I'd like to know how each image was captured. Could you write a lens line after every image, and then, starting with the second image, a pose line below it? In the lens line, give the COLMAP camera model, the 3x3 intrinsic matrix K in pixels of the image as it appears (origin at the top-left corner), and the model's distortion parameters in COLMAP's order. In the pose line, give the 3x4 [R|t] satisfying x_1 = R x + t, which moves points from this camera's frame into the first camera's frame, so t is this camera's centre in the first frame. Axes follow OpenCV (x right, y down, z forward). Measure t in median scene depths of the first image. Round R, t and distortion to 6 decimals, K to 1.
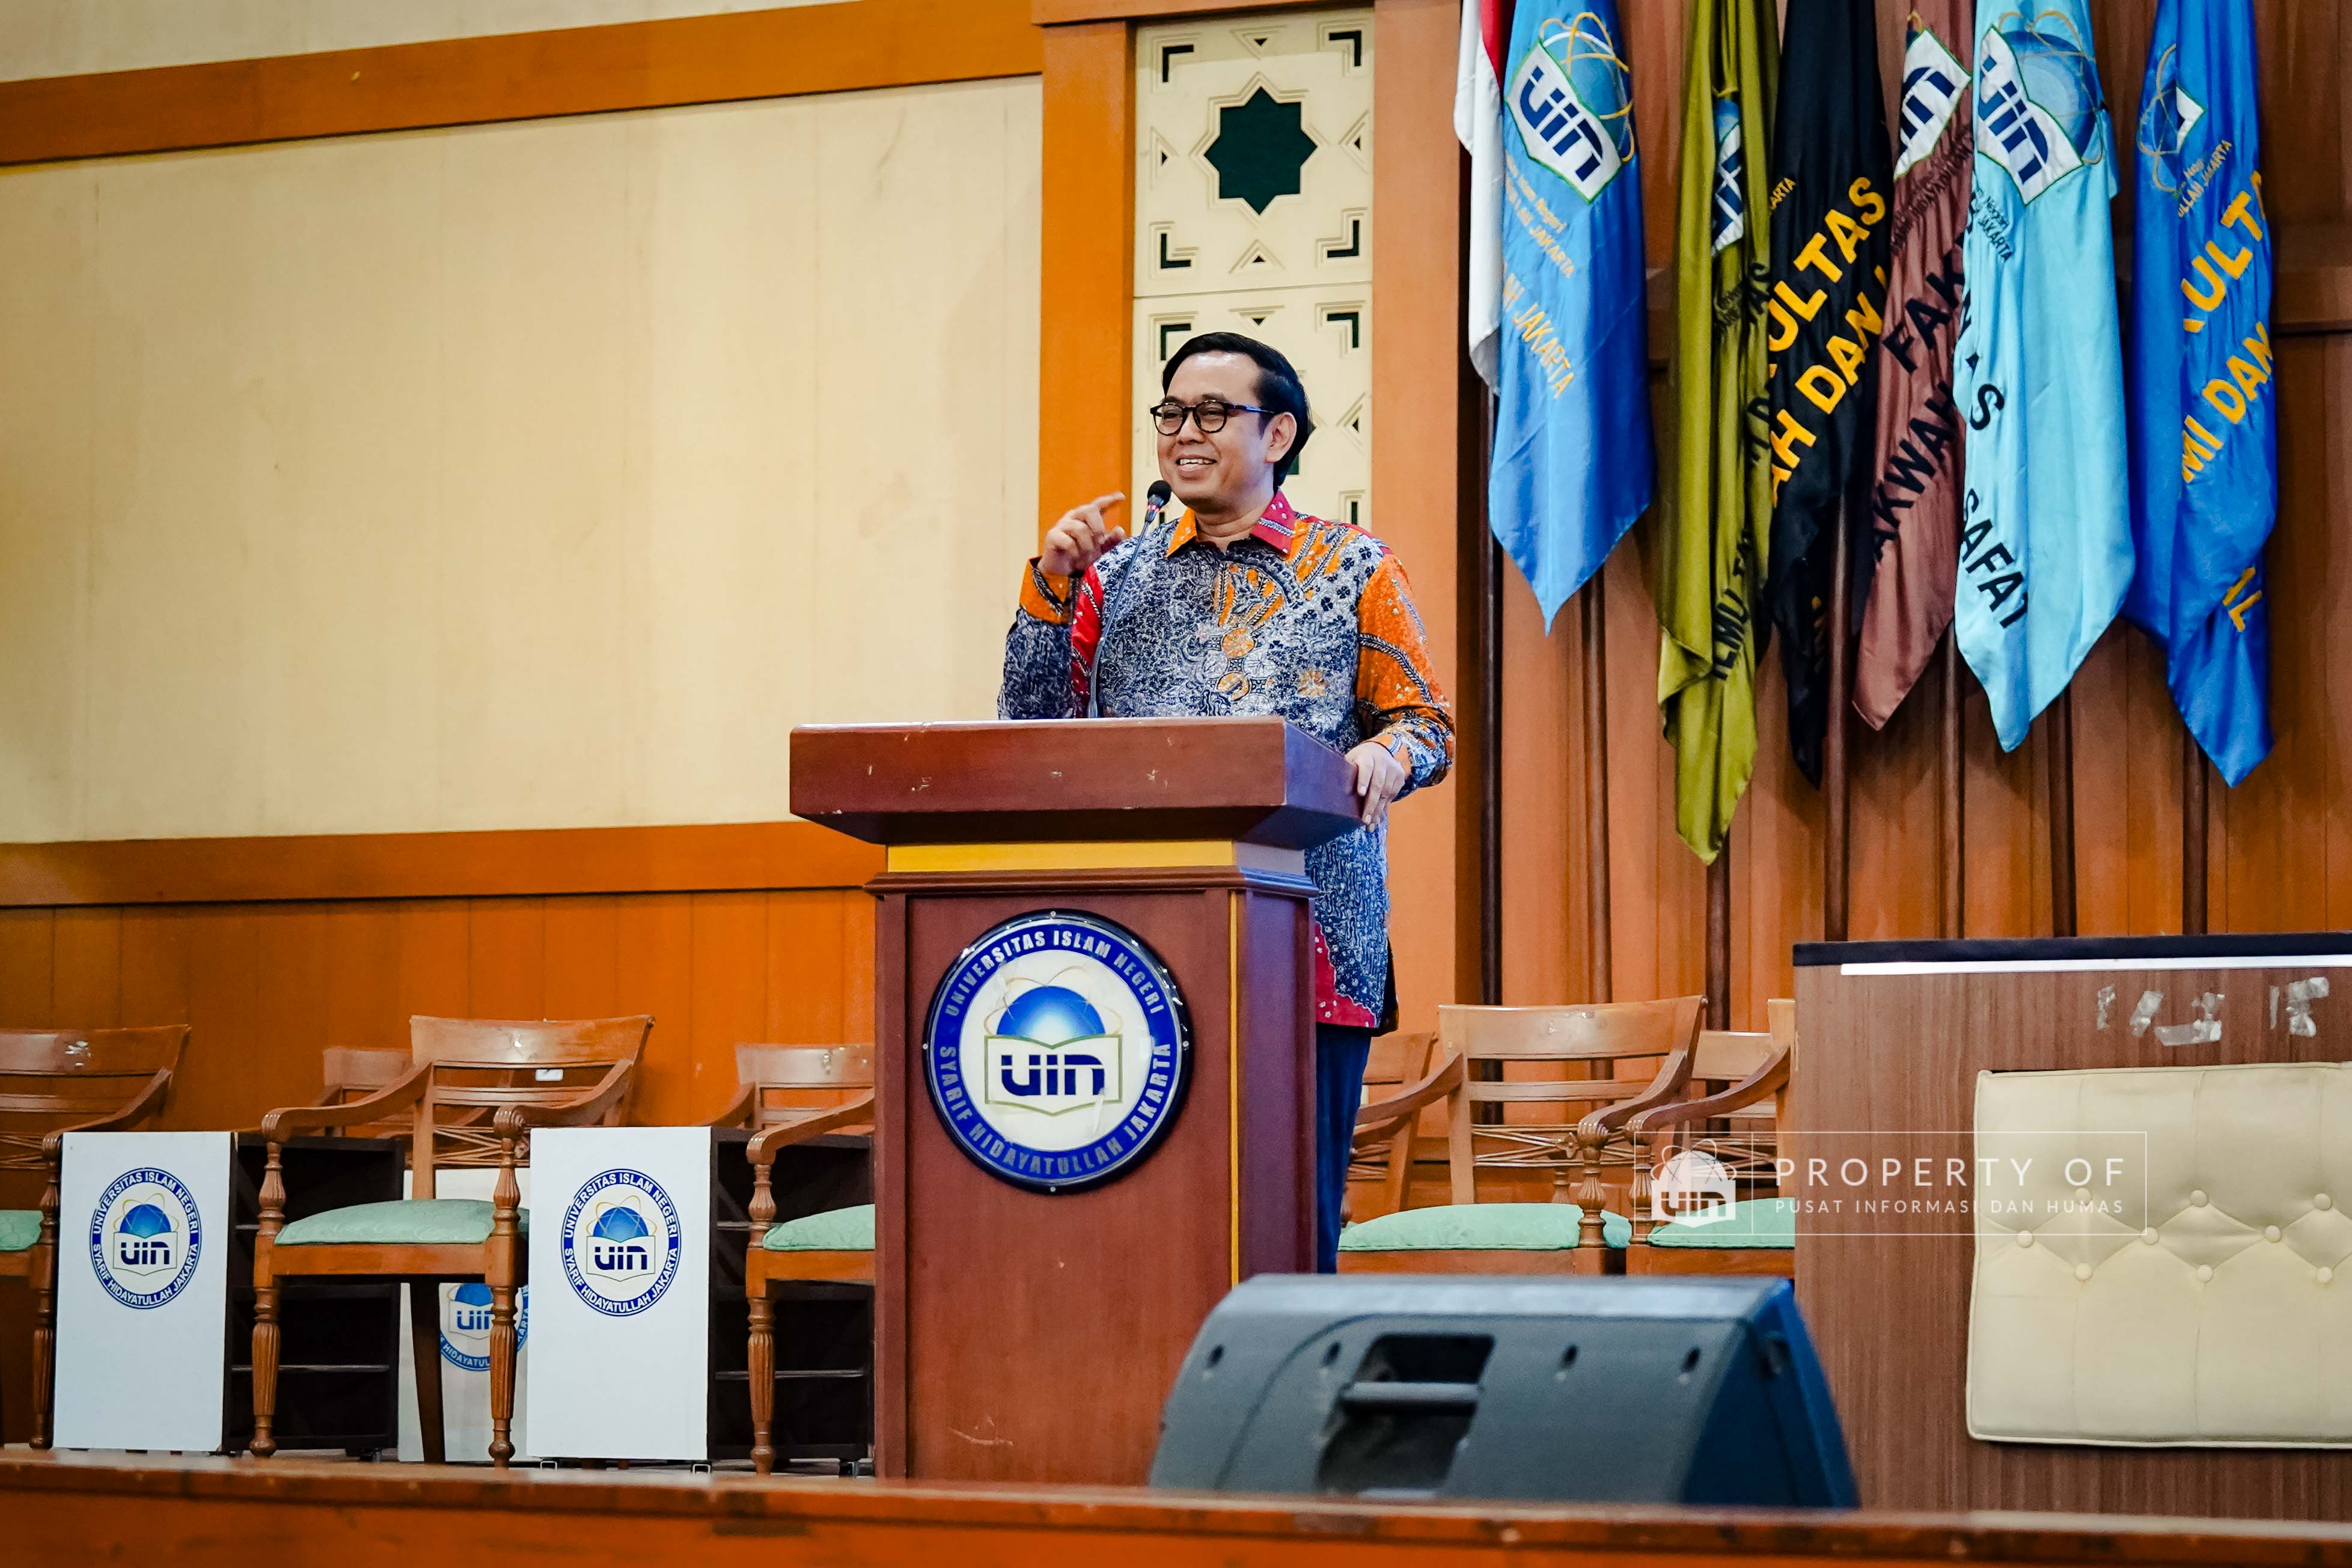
lens RADIAL K [[6885.3, 0, 1169.2], [0, 6885.3, 795.2], [0, 0, 1]] dist [0.018215, 0.000000]
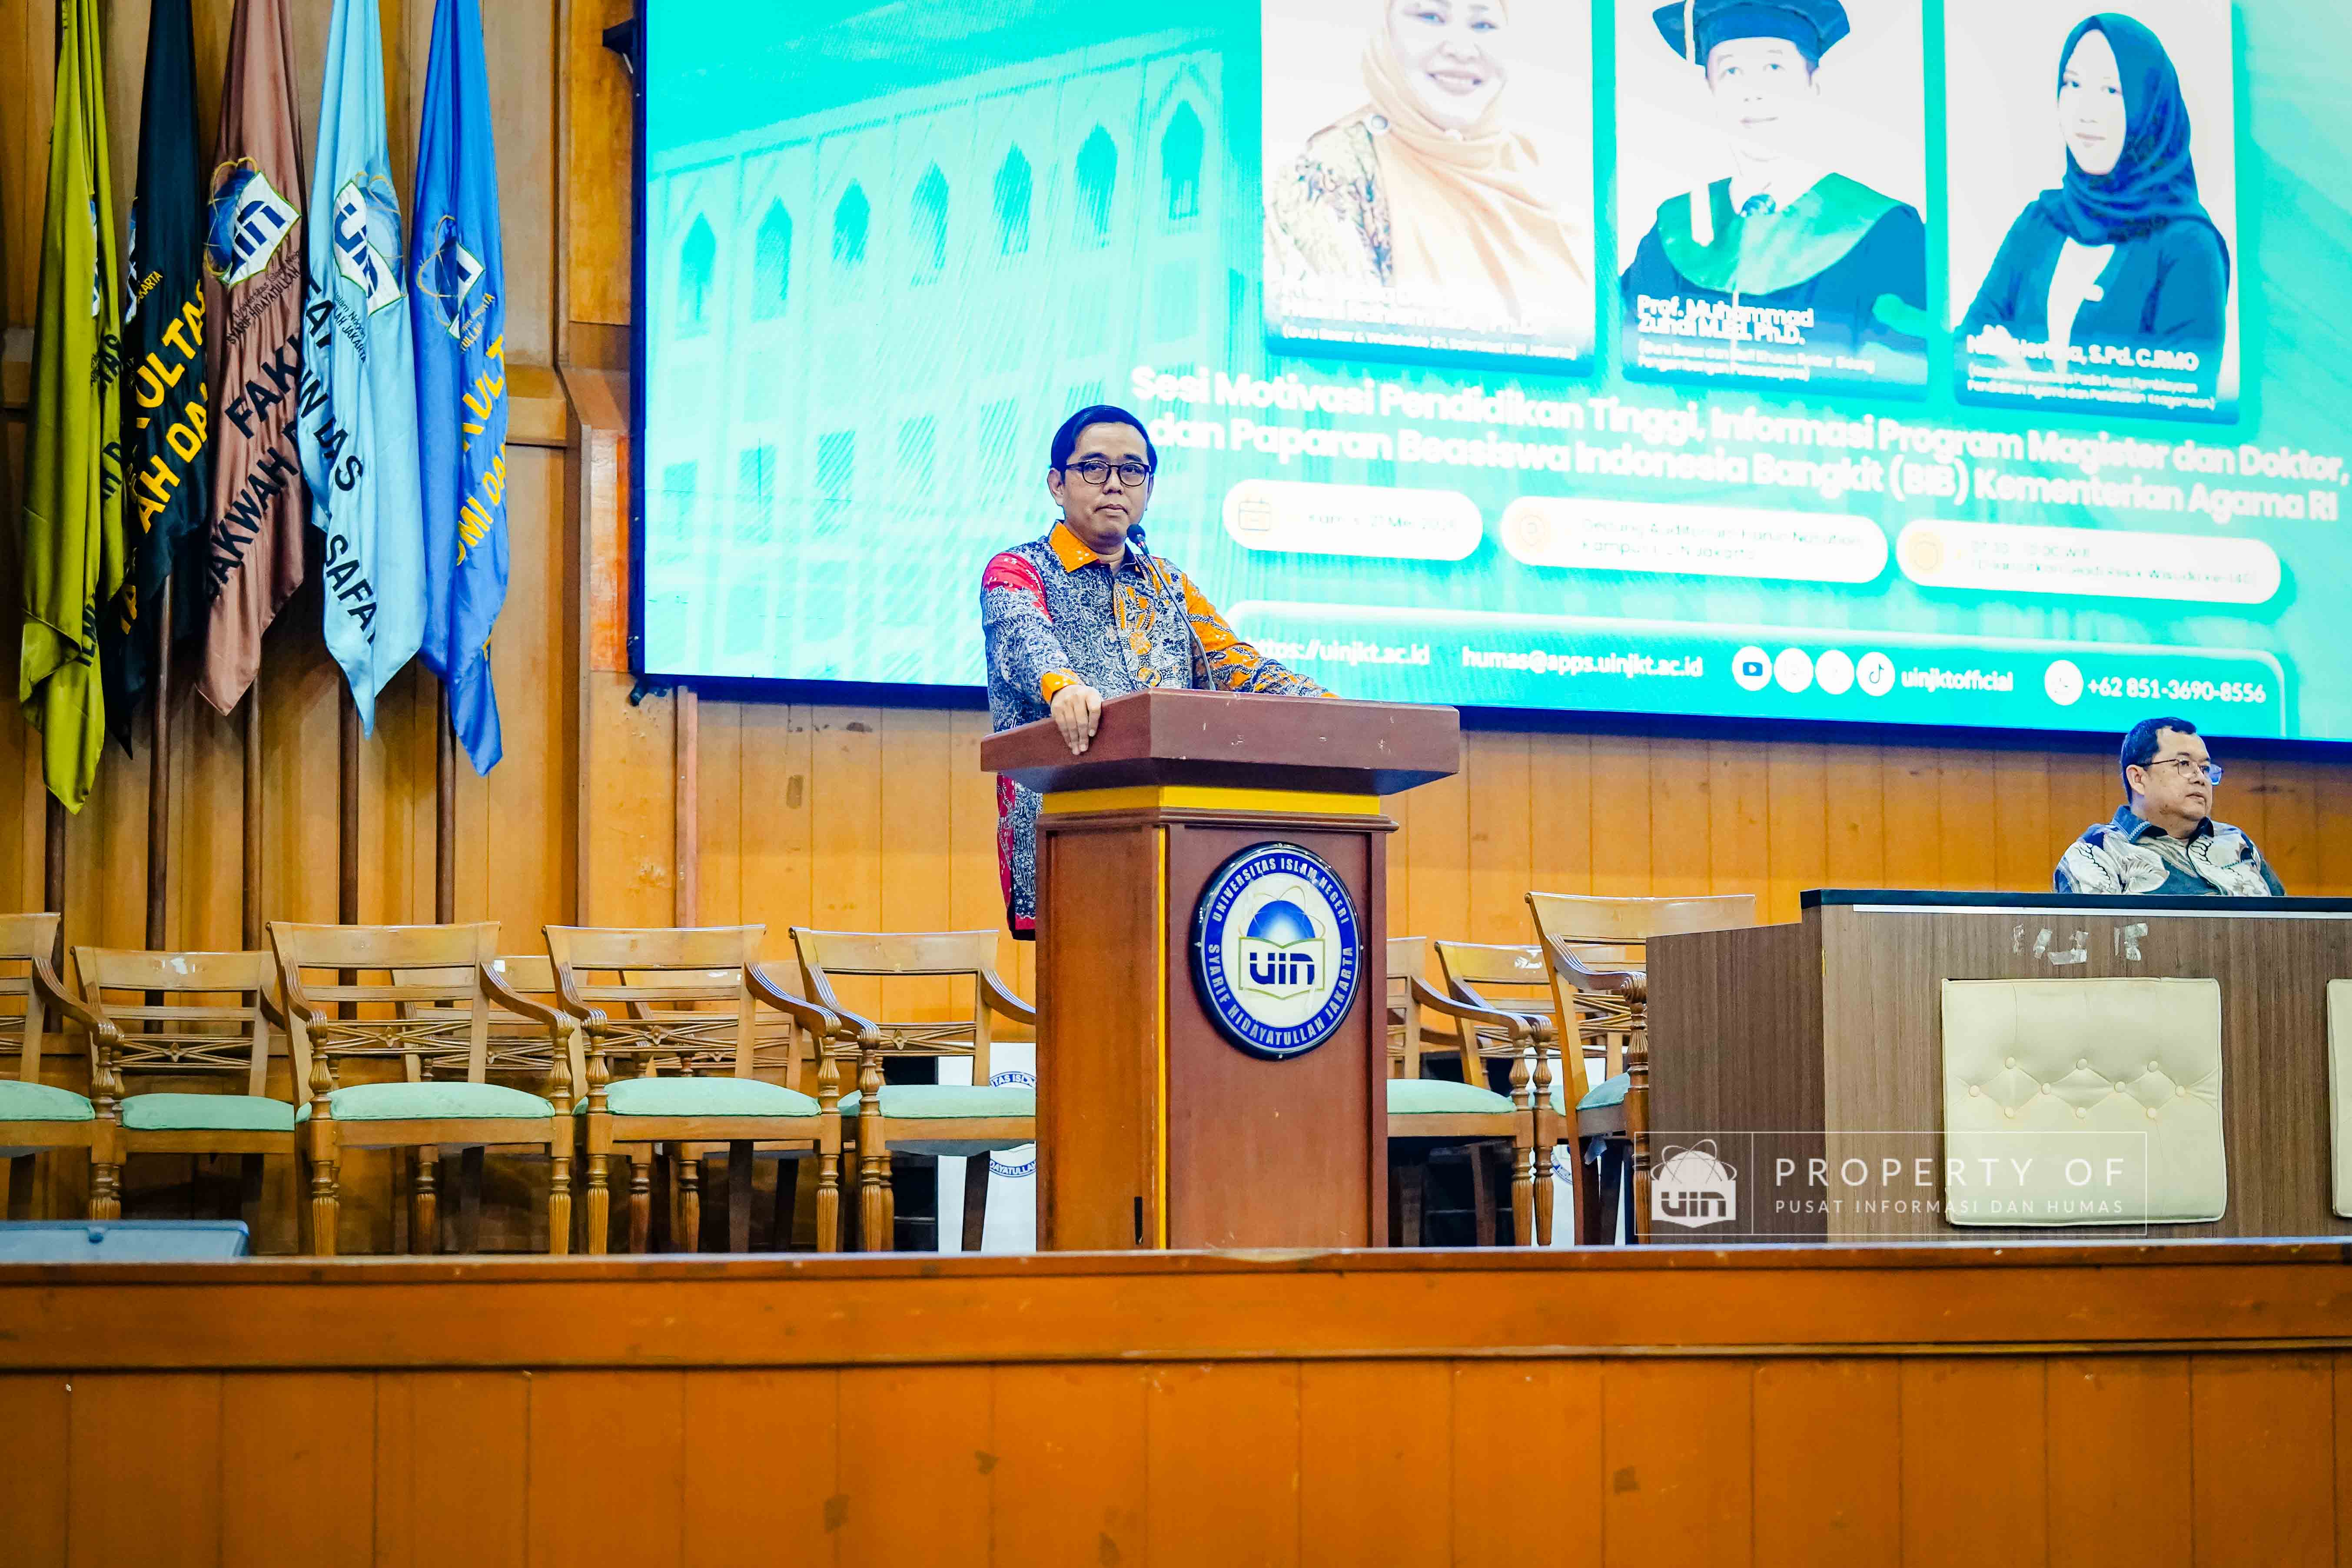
lens RADIAL K [[5081.9, 0, 1219.7], [0, 5081.9, 694.8], [0, 0, 1]] dist [0.002806, 0.000000]
pose [[0.570607, 0.067052, 0.818481, -0.569988], [-0.043852, 0.997727, -0.051165, 0.027056], [-0.820051, -0.006697, 0.572251, 0.320855]]
